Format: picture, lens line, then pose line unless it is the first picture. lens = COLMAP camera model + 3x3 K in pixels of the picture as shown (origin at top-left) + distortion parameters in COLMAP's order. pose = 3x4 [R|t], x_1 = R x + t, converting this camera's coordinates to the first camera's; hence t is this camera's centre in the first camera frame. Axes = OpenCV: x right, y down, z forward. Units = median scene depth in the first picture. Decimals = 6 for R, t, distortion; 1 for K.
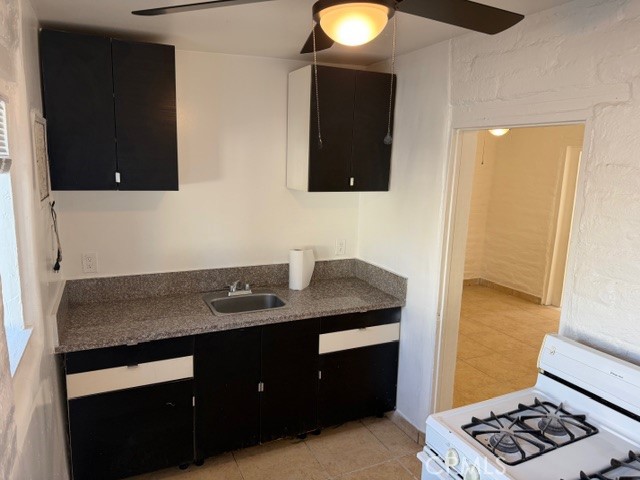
lens RADIAL K [[455.4, 0, 320.0], [0, 455.4, 240.0], [0, 0, 1]] dist [0.040733, -0.002433]
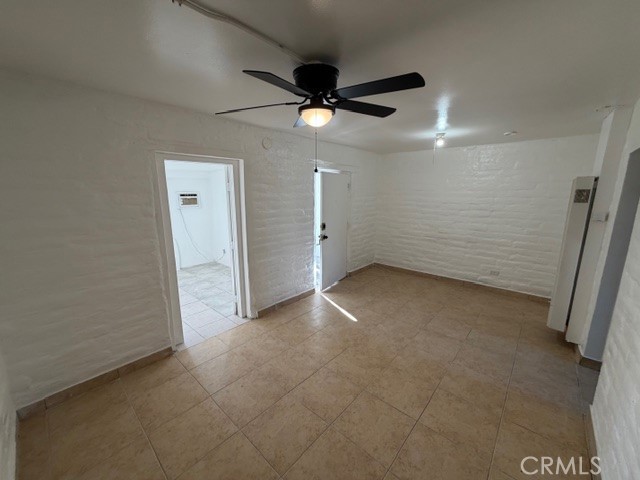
lens RADIAL K [[252.9, 0, 320.0], [0, 252.9, 240.0], [0, 0, 1]] dist [0.000422, -0.000566]
pose [[-0.377084, -0.201762, 0.903936, 0.052919], [0.148599, 0.950160, 0.274069, -0.258684], [-0.914181, 0.237671, -0.328308, 1.723479]]
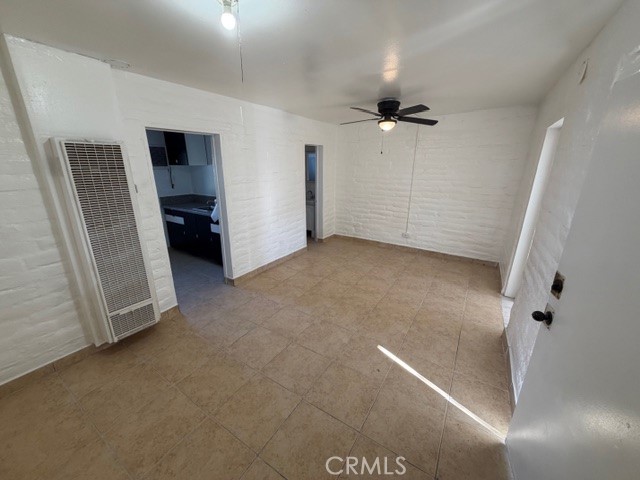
lens RADIAL K [[252.9, 0, 320.0], [0, 252.9, 240.0], [0, 0, 1]] dist [0.000422, -0.000566]
pose [[0.525284, 0.223432, -0.821069, 1.413516], [-0.141564, 0.974411, 0.174593, -0.036118], [0.839068, 0.024523, 0.543473, 0.695322]]
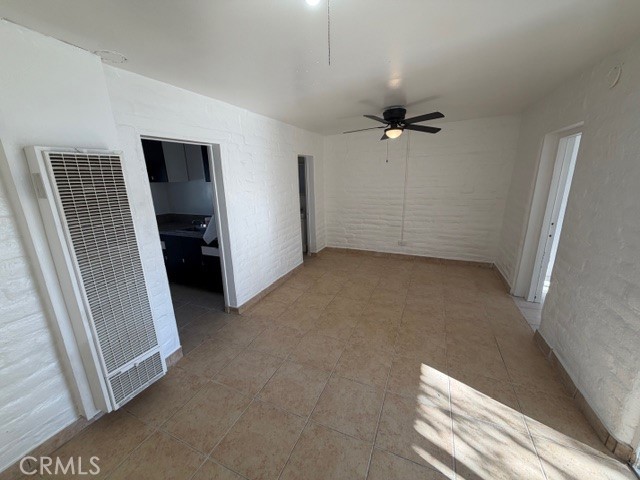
lens RADIAL K [[252.9, 0, 320.0], [0, 252.9, 240.0], [0, 0, 1]] dist [0.000422, -0.000566]
pose [[0.649247, 0.144152, -0.746792, 1.227091], [-0.091090, 0.989545, 0.111818, -0.013536], [0.755103, -0.004573, 0.655590, 0.580651]]
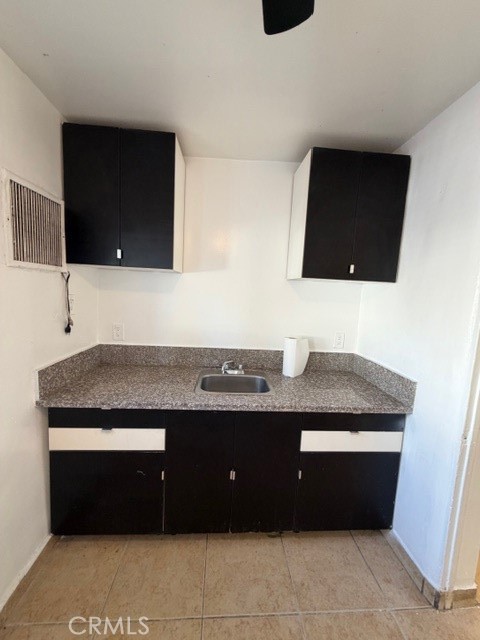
lens RADIAL K [[252.9, 0, 240.0], [0, 252.9, 320.0], [0, 0, 1]] dist [0.000422, -0.000566]
pose [[0.926124, 0.060345, -0.372362, 0.055073], [-0.089208, 0.994158, -0.060760, 0.026918], [0.366520, 0.089489, 0.926097, 0.432994]]
